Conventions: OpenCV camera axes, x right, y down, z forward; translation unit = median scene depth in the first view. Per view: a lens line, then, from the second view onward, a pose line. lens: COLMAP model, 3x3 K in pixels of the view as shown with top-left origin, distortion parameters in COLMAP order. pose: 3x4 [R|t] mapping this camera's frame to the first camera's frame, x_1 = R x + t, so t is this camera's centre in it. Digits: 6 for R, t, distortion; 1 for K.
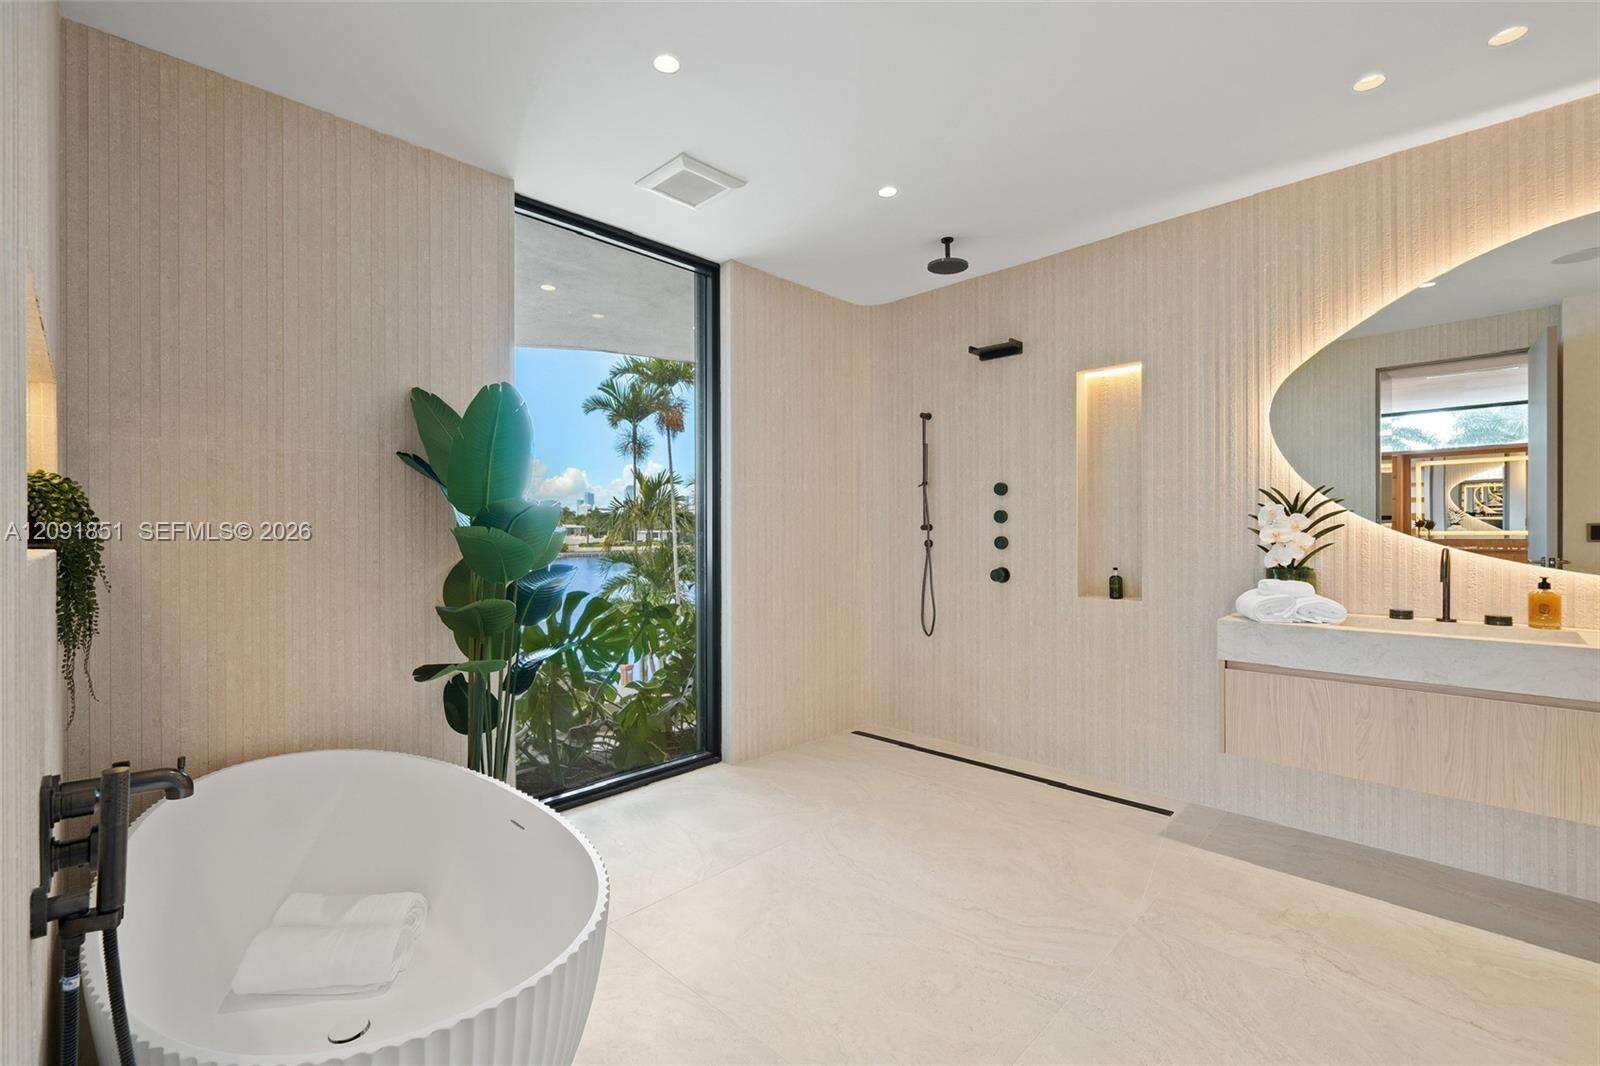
lens RADIAL K [[681.2, 0, 773.5], [0, 681.2, 525.7], [0, 0, 1]] dist [-0.000169, 0.000667]
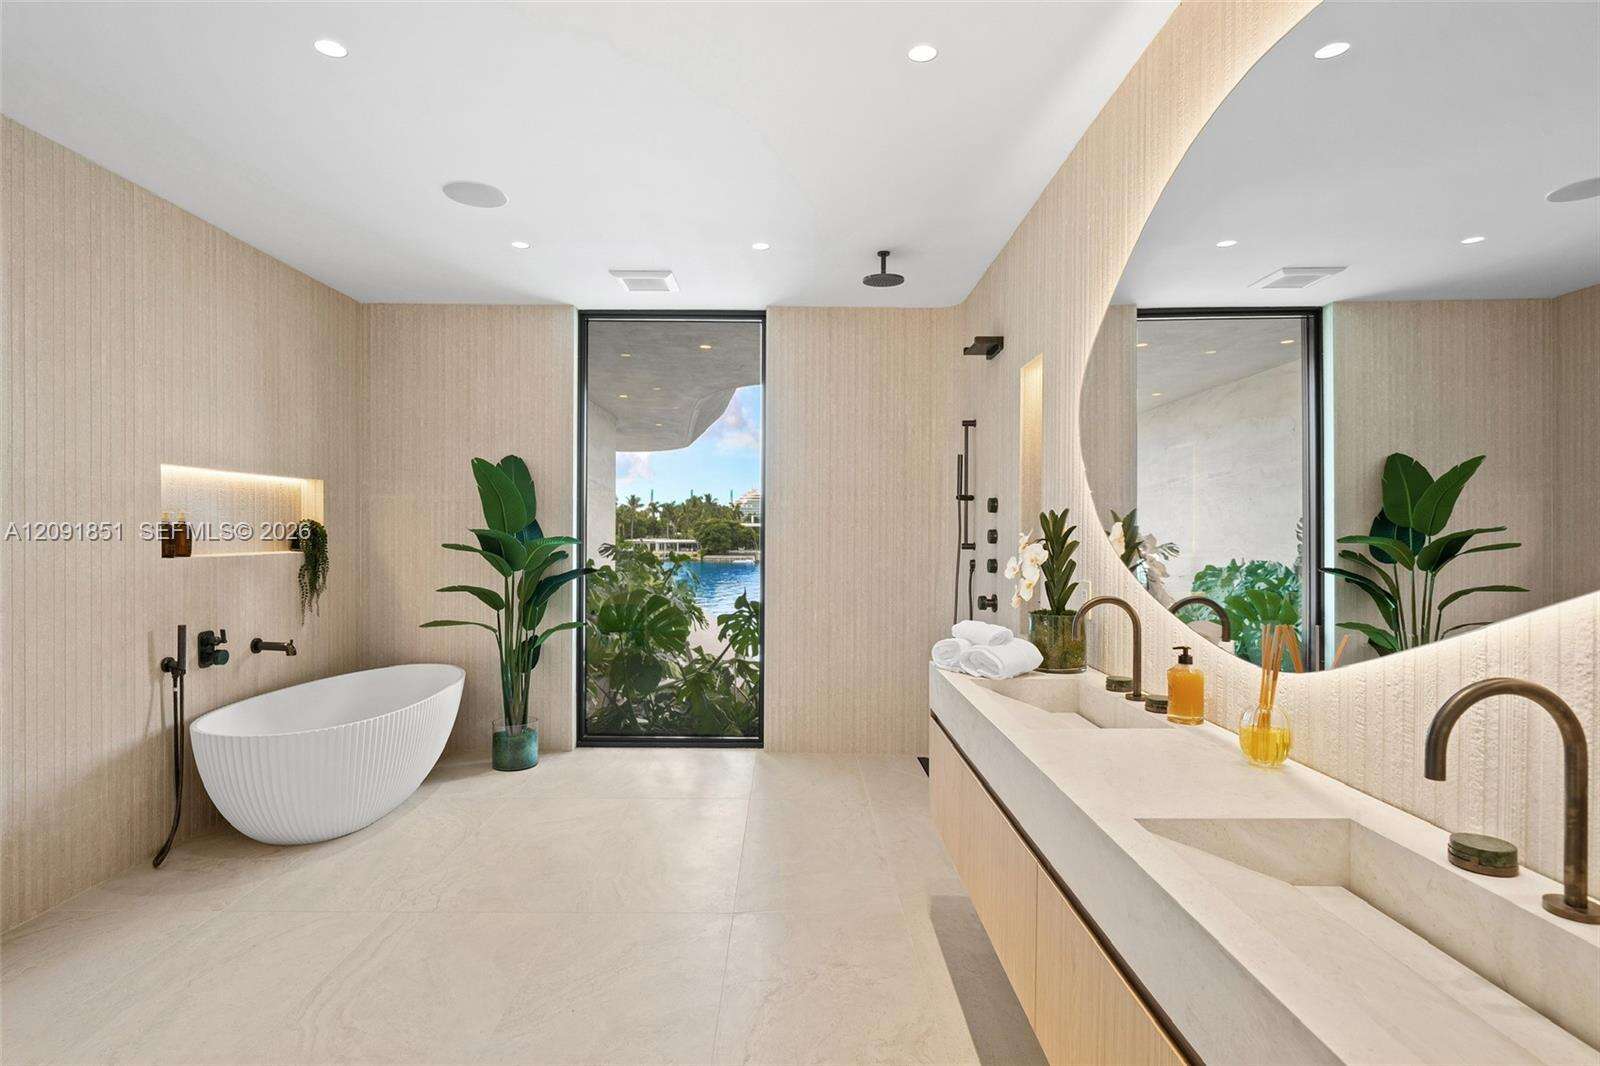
lens RADIAL K [[774.5, 0, 784.7], [0, 774.5, 536.0], [0, 0, 1]] dist [0.004784, 0.000019]
pose [[0.707093, 0.013639, -0.706989, 0.953422], [-0.004373, 0.999879, 0.014915, -0.031010], [0.707107, -0.007455, 0.707068, 0.117157]]
